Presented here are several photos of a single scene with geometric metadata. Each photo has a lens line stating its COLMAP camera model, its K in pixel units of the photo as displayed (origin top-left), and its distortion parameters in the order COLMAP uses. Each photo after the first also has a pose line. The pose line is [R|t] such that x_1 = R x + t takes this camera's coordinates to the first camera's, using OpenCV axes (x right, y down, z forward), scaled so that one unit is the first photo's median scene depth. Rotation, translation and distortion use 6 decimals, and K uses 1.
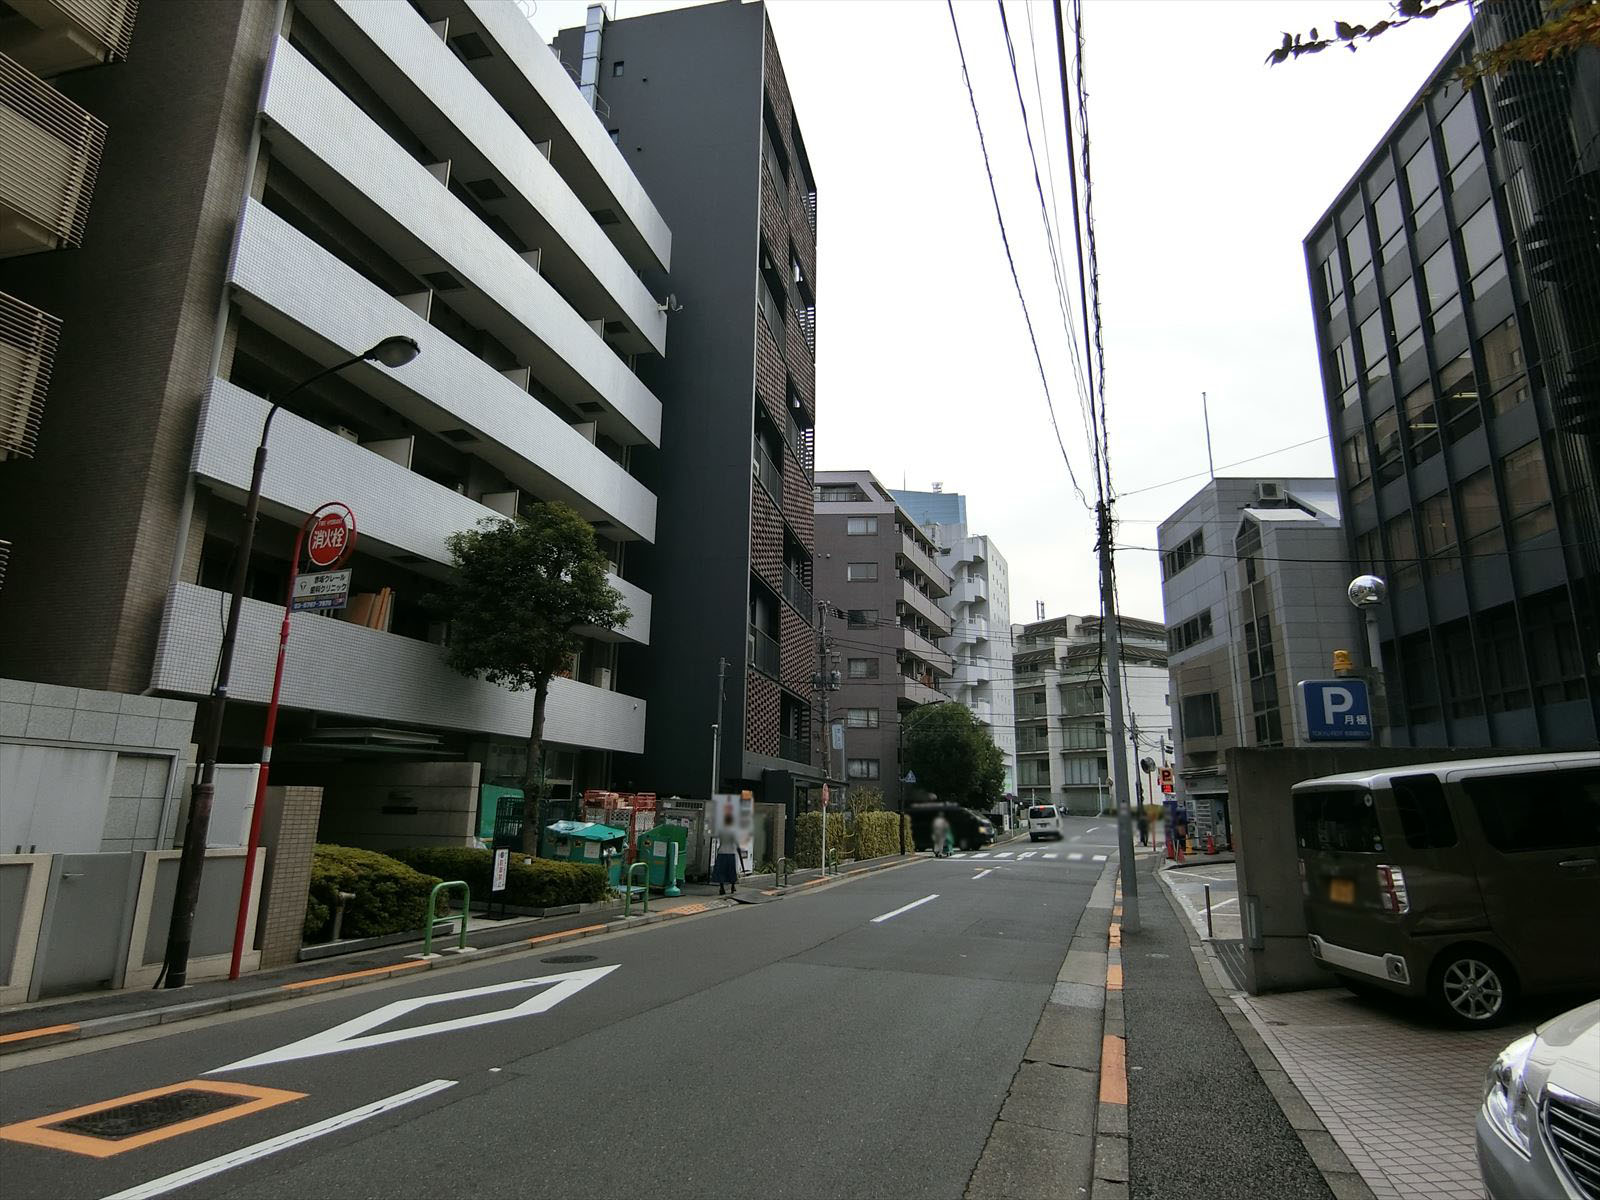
lens RADIAL K [[980.9, 0, 804.4], [0, 980.9, 534.3], [0, 0, 1]] dist [0.002518, -0.011901]
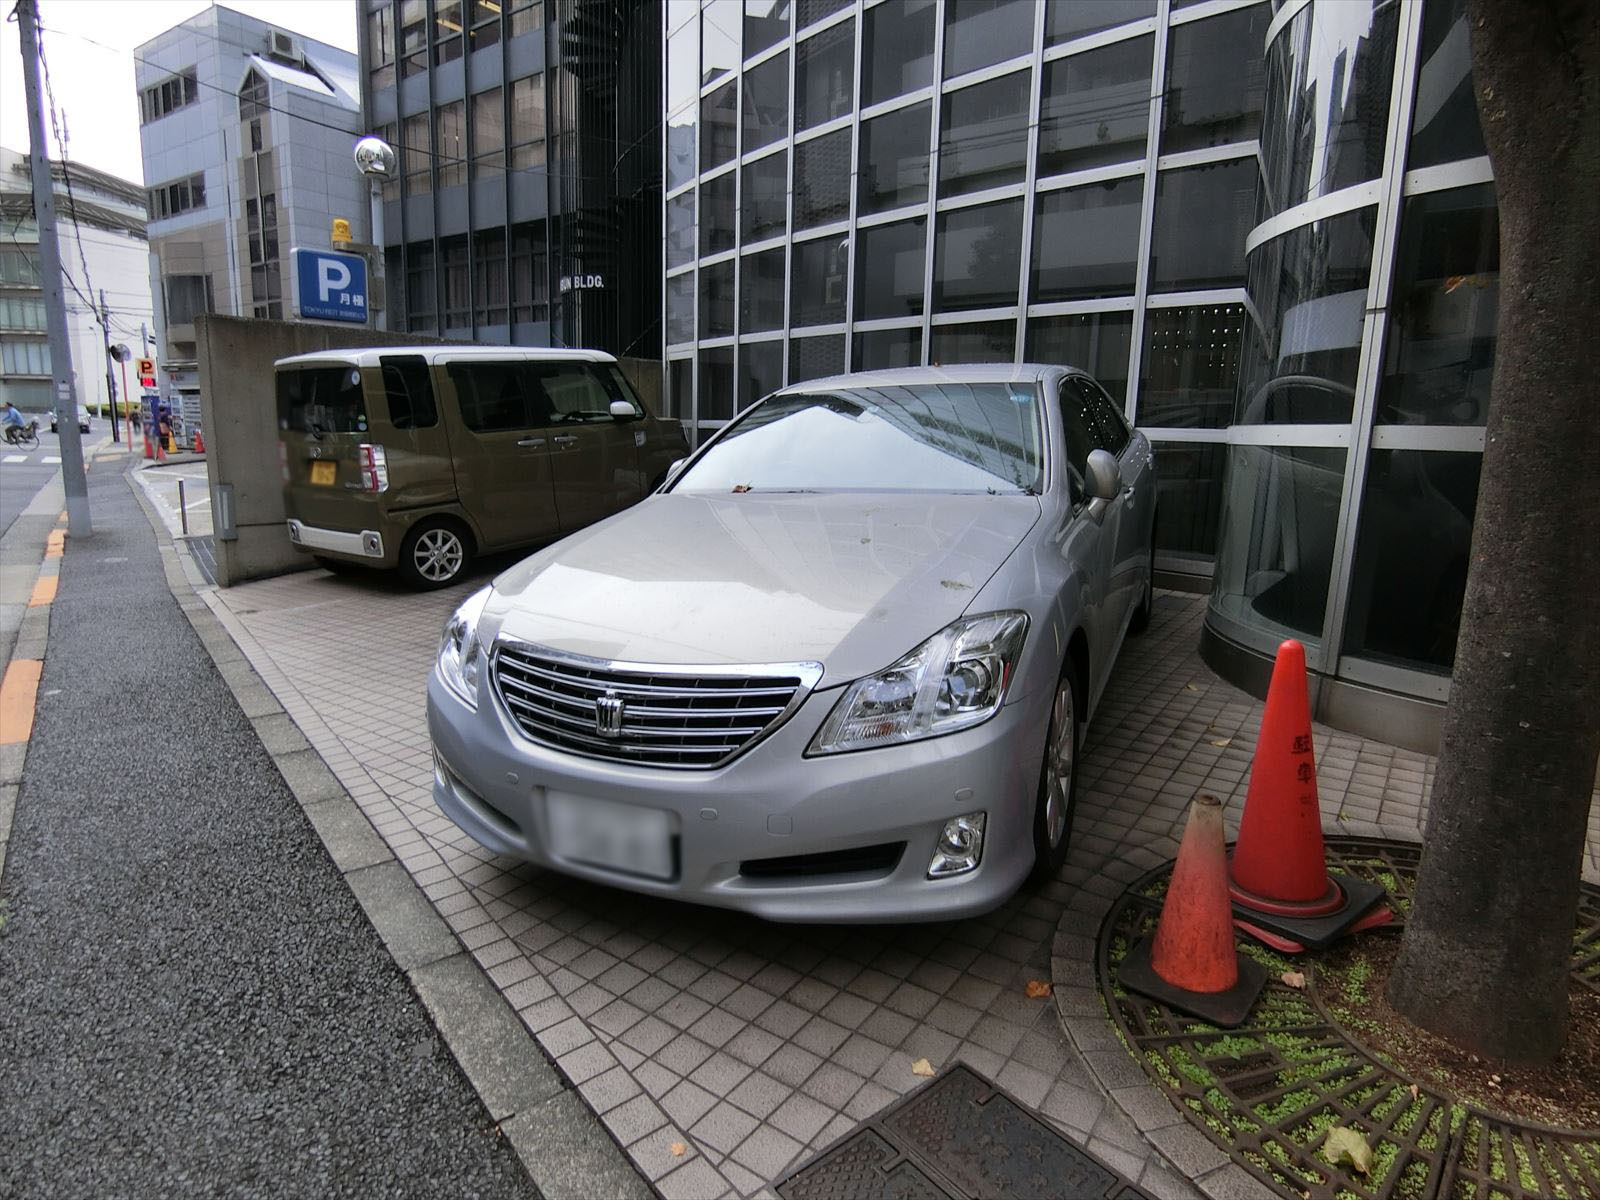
lens RADIAL K [[981.6, 0, 800.0], [0, 981.6, 600.0], [0, 0, 1]] dist [-0.031883, -0.003272]
pose [[0.608034, -0.147926, 0.780008, 0.060649], [-0.215940, 0.914632, 0.341787, 0.043551], [-0.763979, -0.376253, 0.524184, 0.086354]]
